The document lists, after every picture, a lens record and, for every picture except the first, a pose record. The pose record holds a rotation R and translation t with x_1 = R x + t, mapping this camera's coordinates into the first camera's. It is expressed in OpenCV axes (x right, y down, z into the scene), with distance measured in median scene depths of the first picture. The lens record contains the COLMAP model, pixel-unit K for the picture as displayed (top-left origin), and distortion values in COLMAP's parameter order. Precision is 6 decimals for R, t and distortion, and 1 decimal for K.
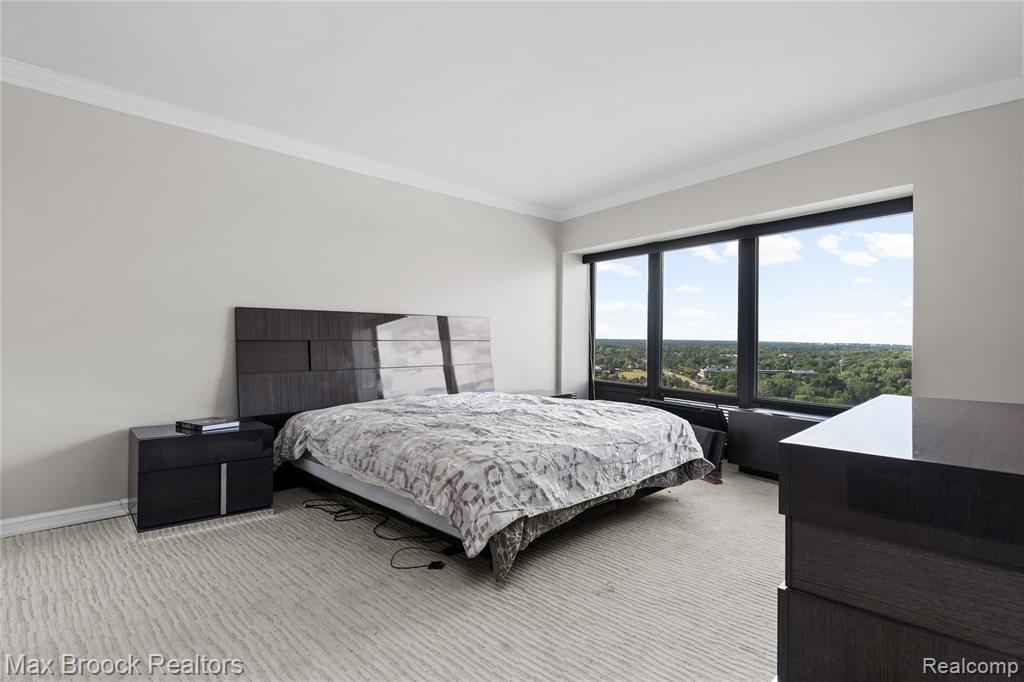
lens RADIAL K [[533.8, 0, 520.7], [0, 533.8, 337.9], [0, 0, 1]] dist [-0.010195, 0.001857]
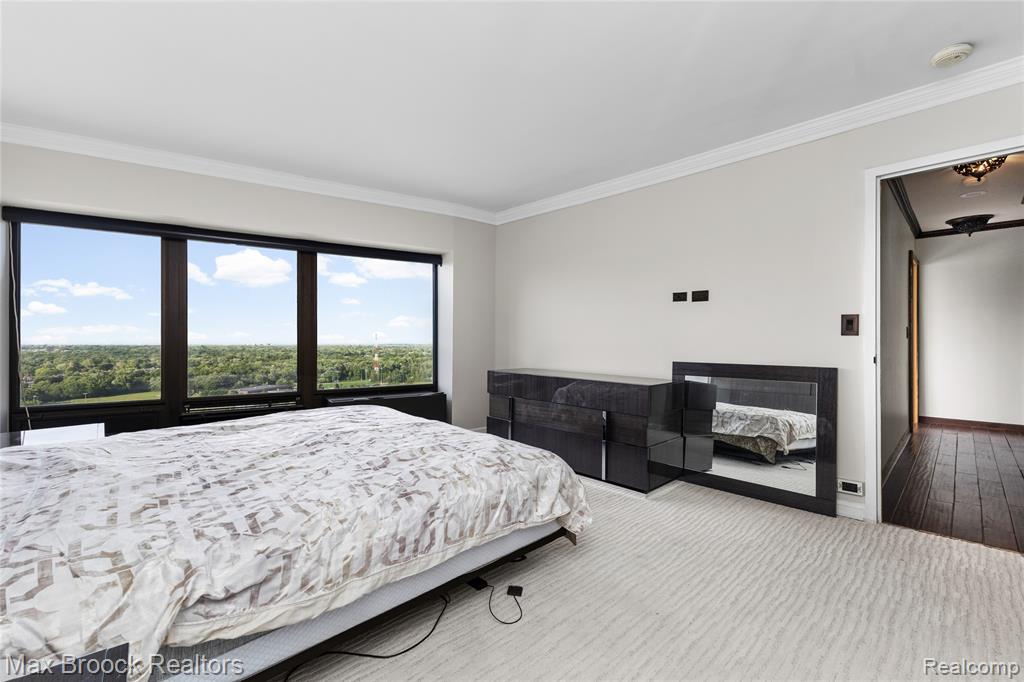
lens RADIAL K [[446.9, 0, 502.0], [0, 446.9, 337.6], [0, 0, 1]] dist [0.014148, -0.003148]
pose [[0.047591, -0.008620, 0.998830, -0.508402], [0.004585, 0.999954, 0.008411, -0.008934], [-0.998856, 0.004180, 0.047629, 0.538080]]
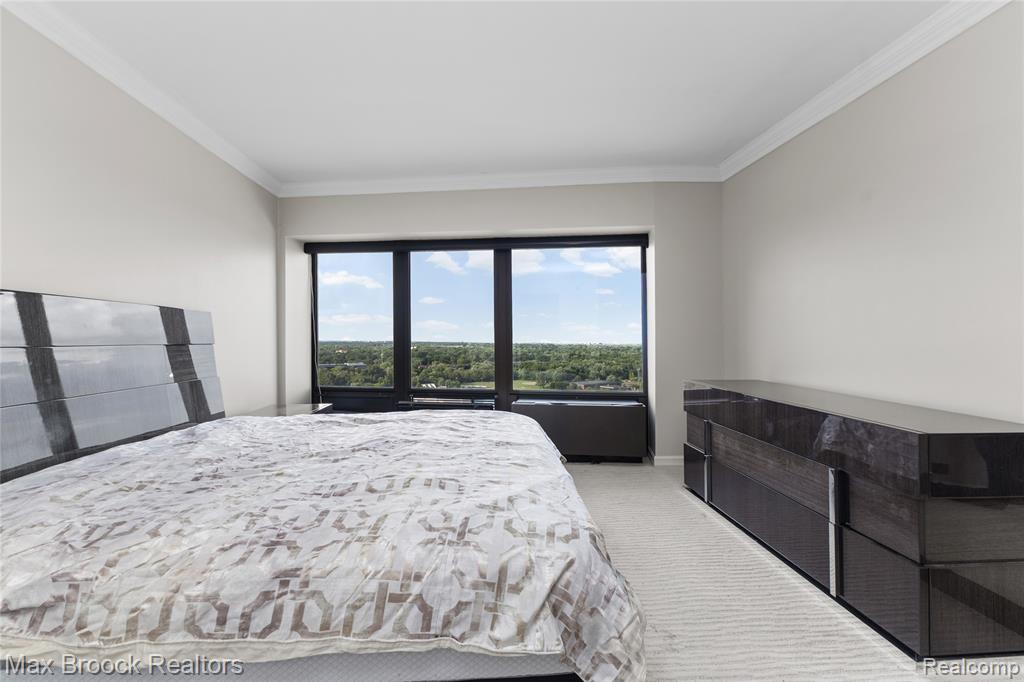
lens RADIAL K [[446.9, 0, 512.7], [0, 446.9, 334.7], [0, 0, 1]] dist [0.014148, -0.003148]
pose [[0.668117, -0.003398, 0.744048, -0.266683], [0.008142, 0.999963, -0.002744, -0.002974], [-0.744011, 0.007892, 0.668120, 0.353956]]
